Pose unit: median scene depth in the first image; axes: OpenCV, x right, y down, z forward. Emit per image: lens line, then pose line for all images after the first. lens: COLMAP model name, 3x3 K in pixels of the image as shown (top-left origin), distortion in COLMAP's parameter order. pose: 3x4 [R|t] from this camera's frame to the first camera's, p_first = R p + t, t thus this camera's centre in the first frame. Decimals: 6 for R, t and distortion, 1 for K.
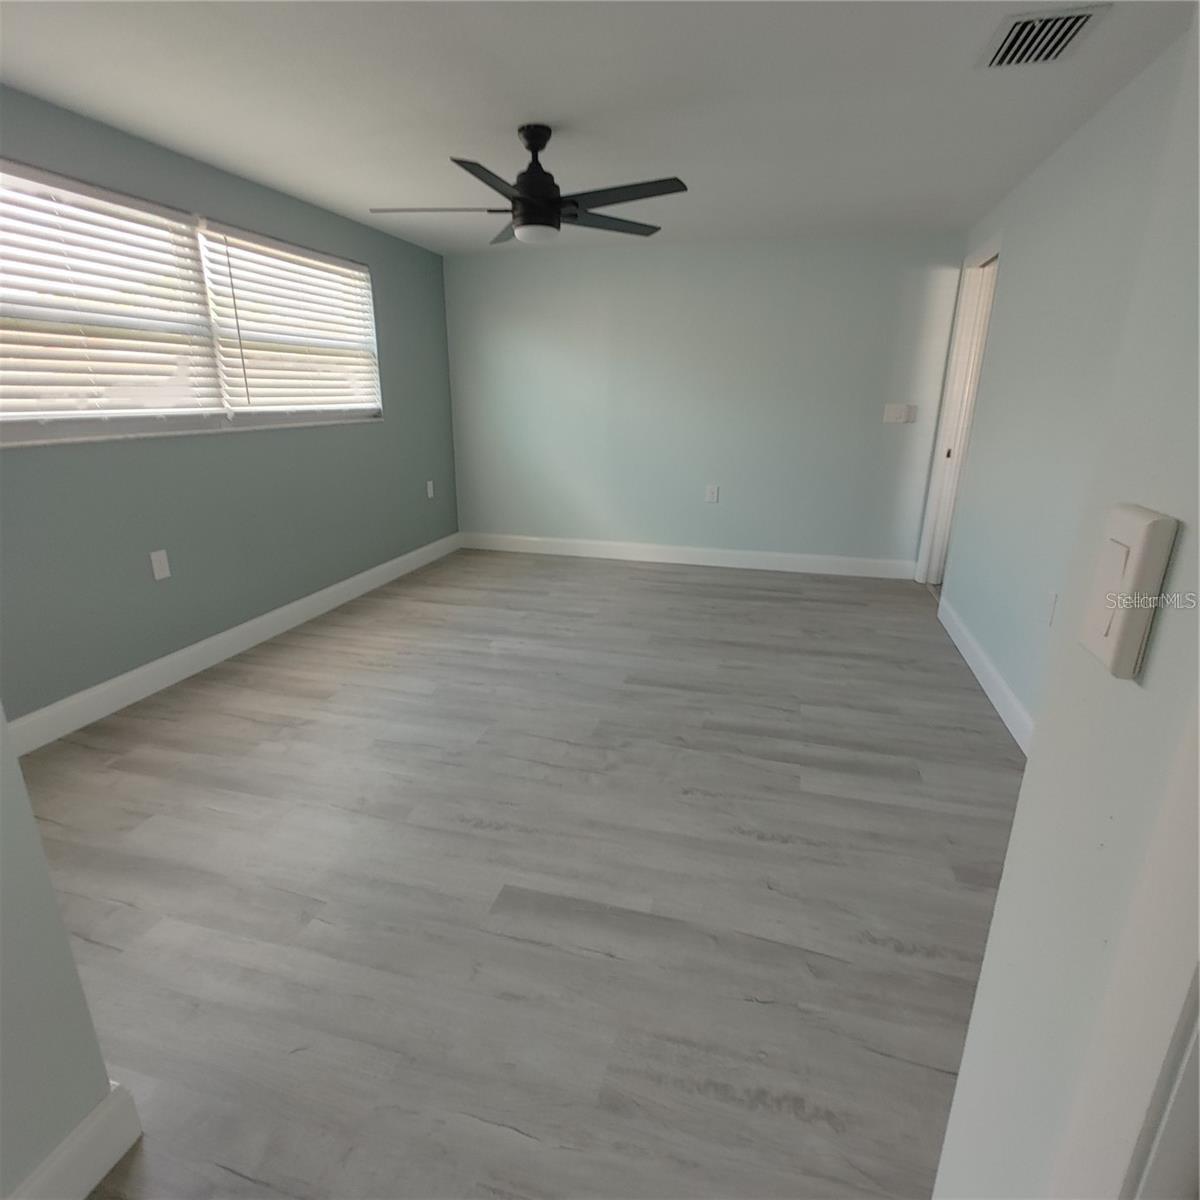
lens RADIAL K [[675.2, 0, 600.0], [0, 675.2, 600.0], [0, 0, 1]] dist [-0.002640, 0.001783]
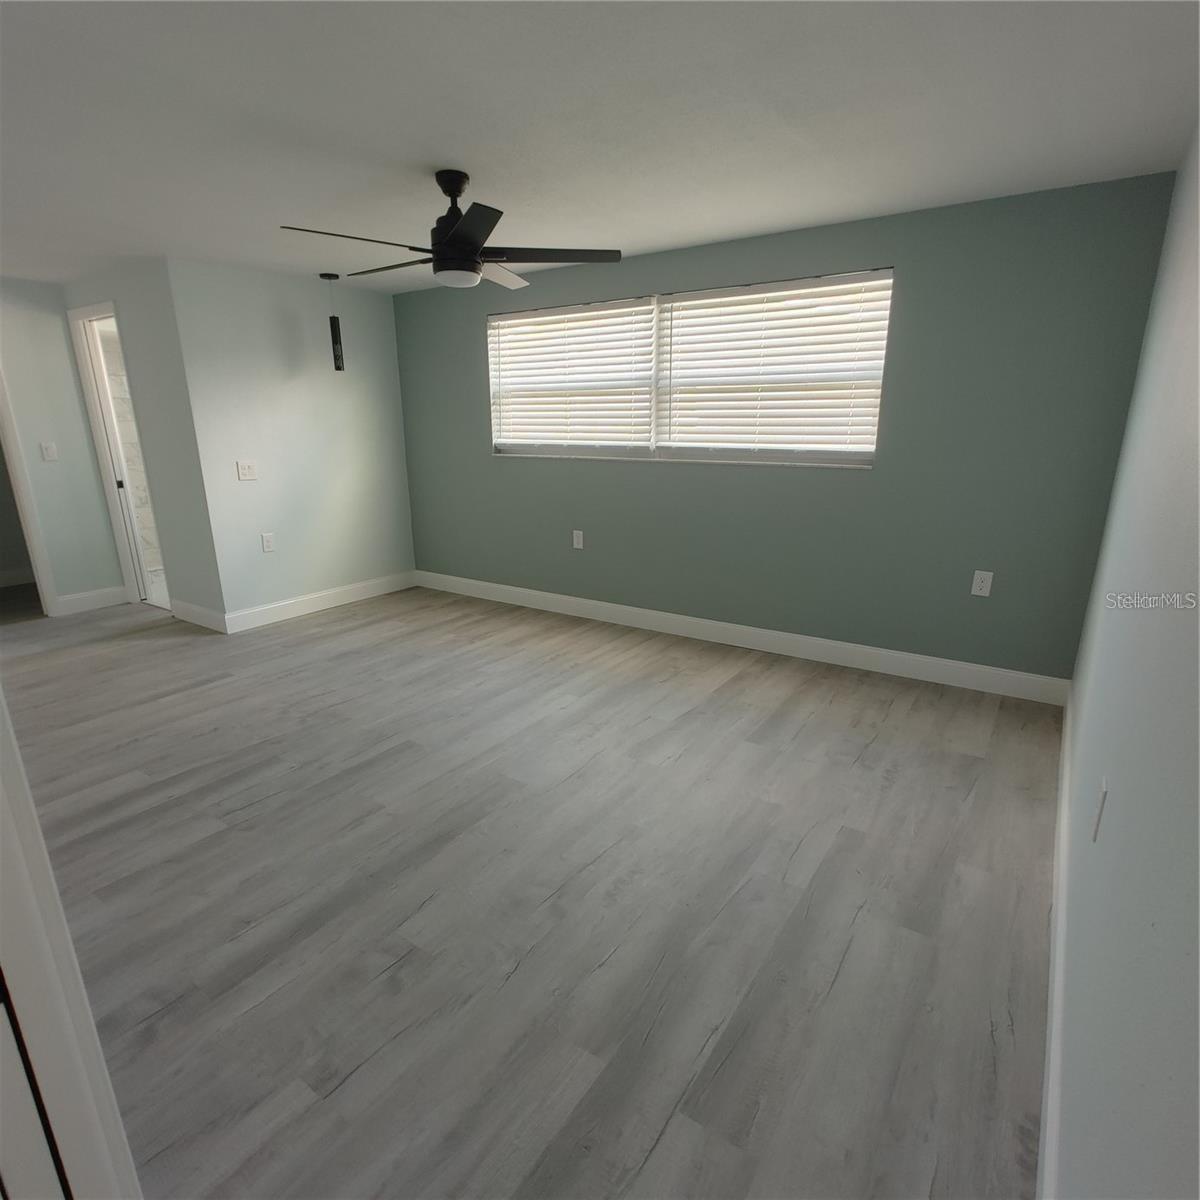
lens RADIAL K [[696.3, 0, 600.0], [0, 696.3, 600.0], [0, 0, 1]] dist [-0.000179, 0.001268]
pose [[-0.328692, 0.233110, -0.915216, 0.728139], [-0.277316, 0.902521, 0.329472, -0.411575], [0.902805, 0.362099, -0.232006, 1.292000]]
